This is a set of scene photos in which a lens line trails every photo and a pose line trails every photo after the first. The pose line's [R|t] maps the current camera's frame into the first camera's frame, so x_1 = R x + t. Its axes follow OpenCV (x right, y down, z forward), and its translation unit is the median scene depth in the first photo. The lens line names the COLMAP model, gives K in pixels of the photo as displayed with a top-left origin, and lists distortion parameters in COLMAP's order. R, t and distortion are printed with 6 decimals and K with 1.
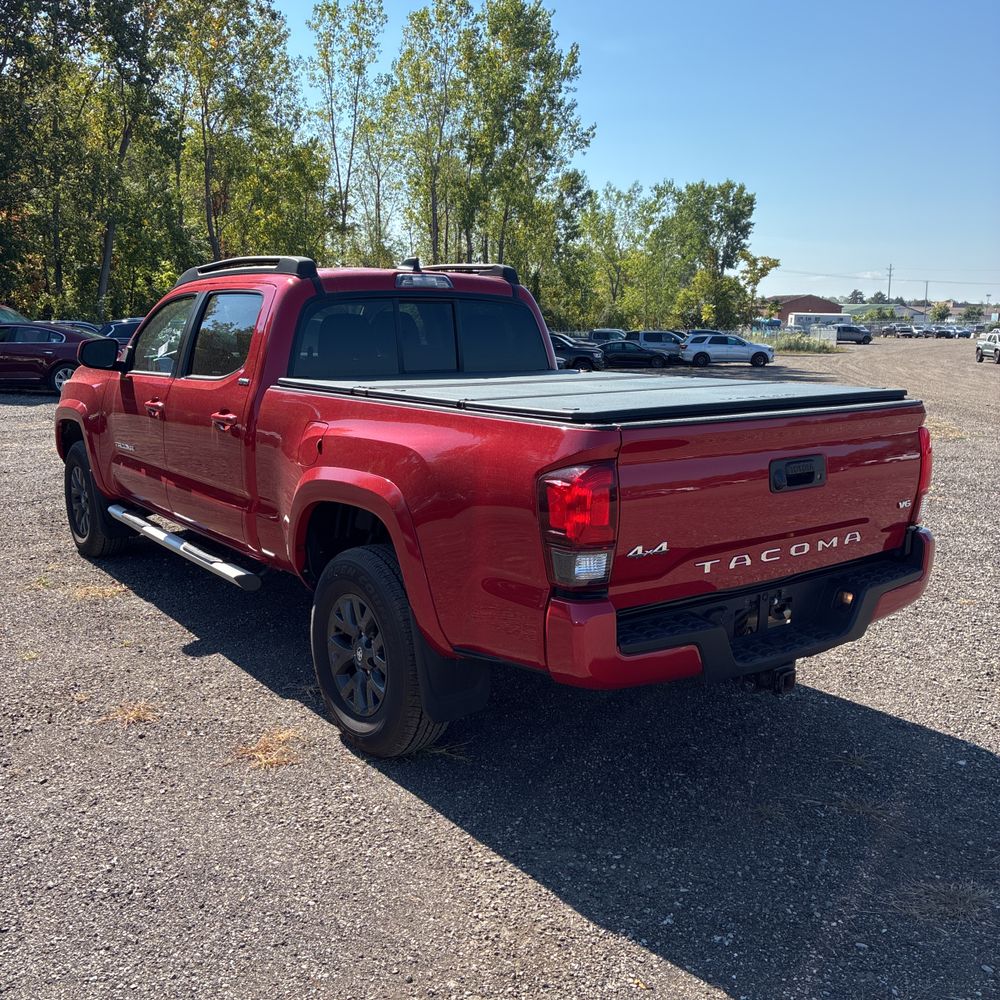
lens RADIAL K [[1013.5, 0, 500.0], [0, 1013.5, 500.0], [0, 0, 1]] dist [0.019514, -0.009169]
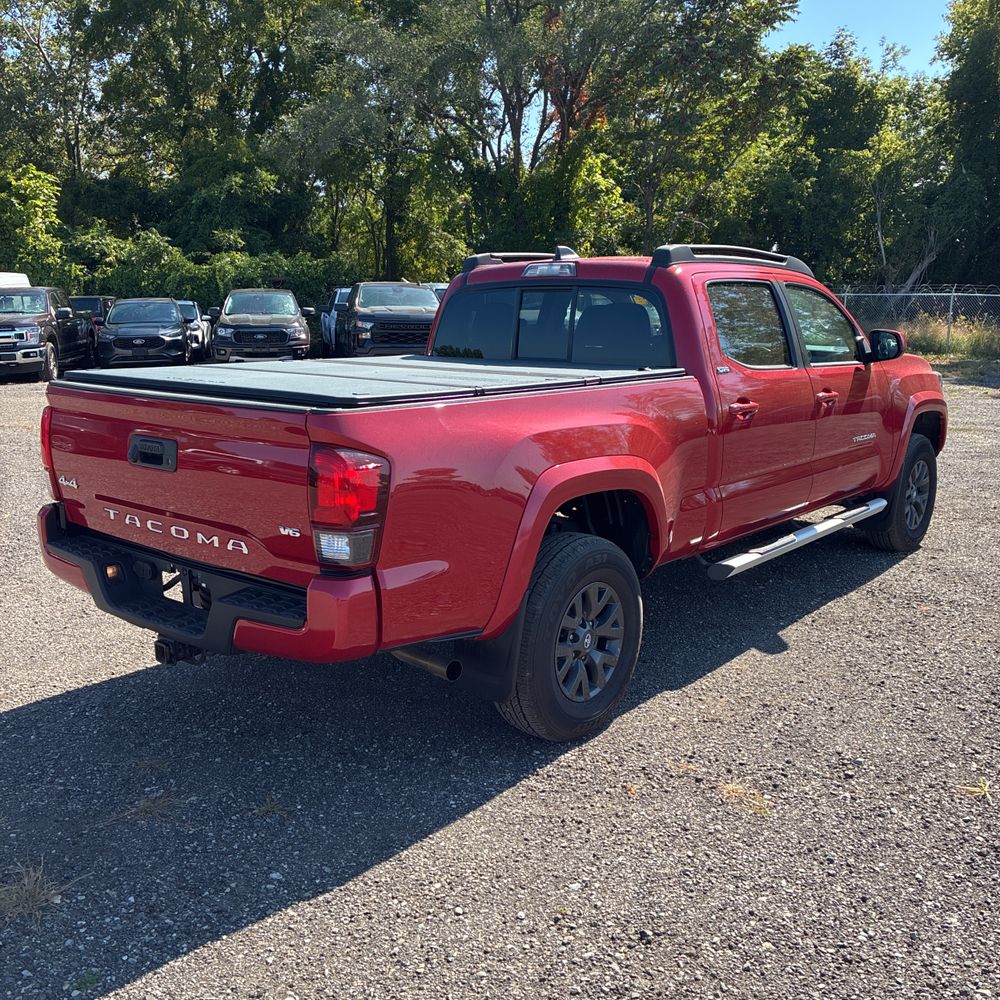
lens RADIAL K [[1028.4, 0, 500.0], [0, 1028.4, 500.0], [0, 0, 1]] dist [0.018856, -0.001115]
pose [[0.234738, 0.180033, -0.955241, 1.161783], [-0.176917, 0.974199, 0.140131, -0.158515], [0.955823, 0.136104, 0.260533, 0.891443]]
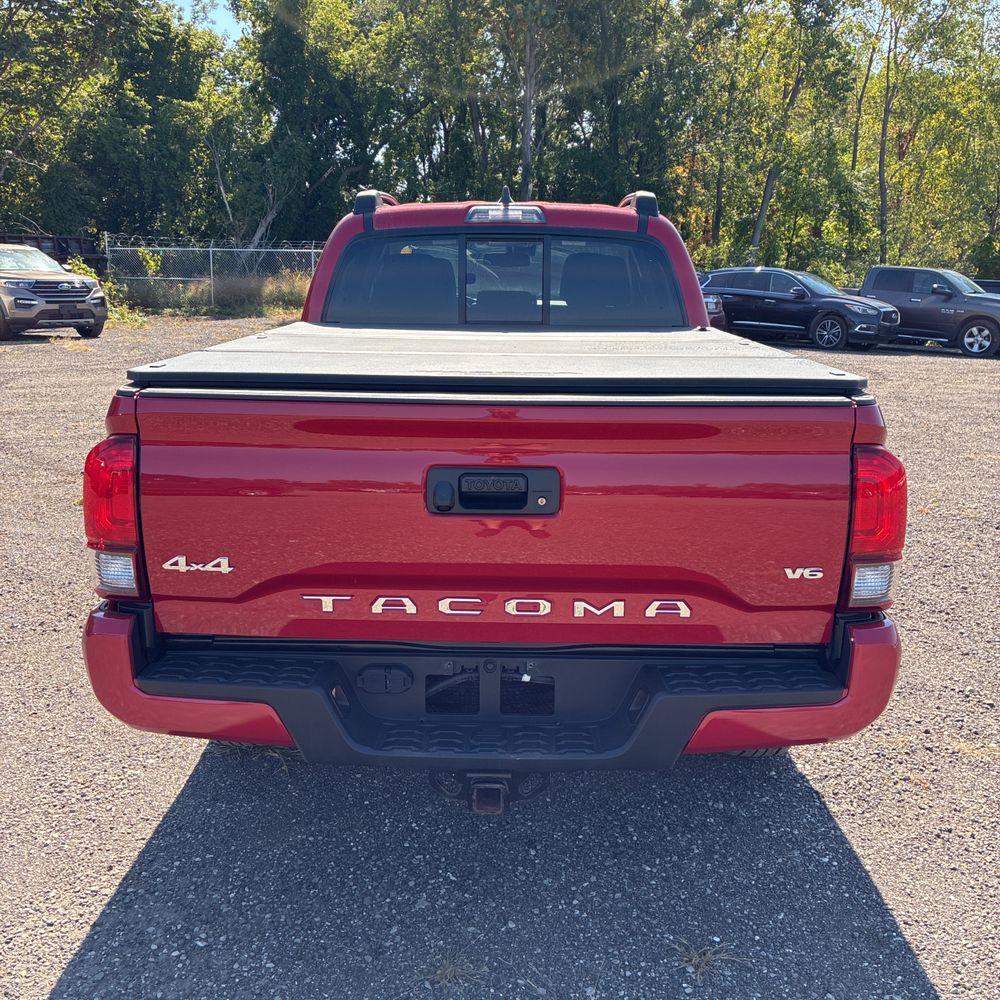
lens RADIAL K [[1014.4, 0, 508.1], [0, 1014.4, 495.6], [0, 0, 1]] dist [0.027780, 0.006486]
pose [[0.794657, 0.139133, -0.590900, 0.571743], [-0.115129, 0.990257, 0.078338, -0.063126], [0.596042, 0.005778, 0.802933, 0.401314]]
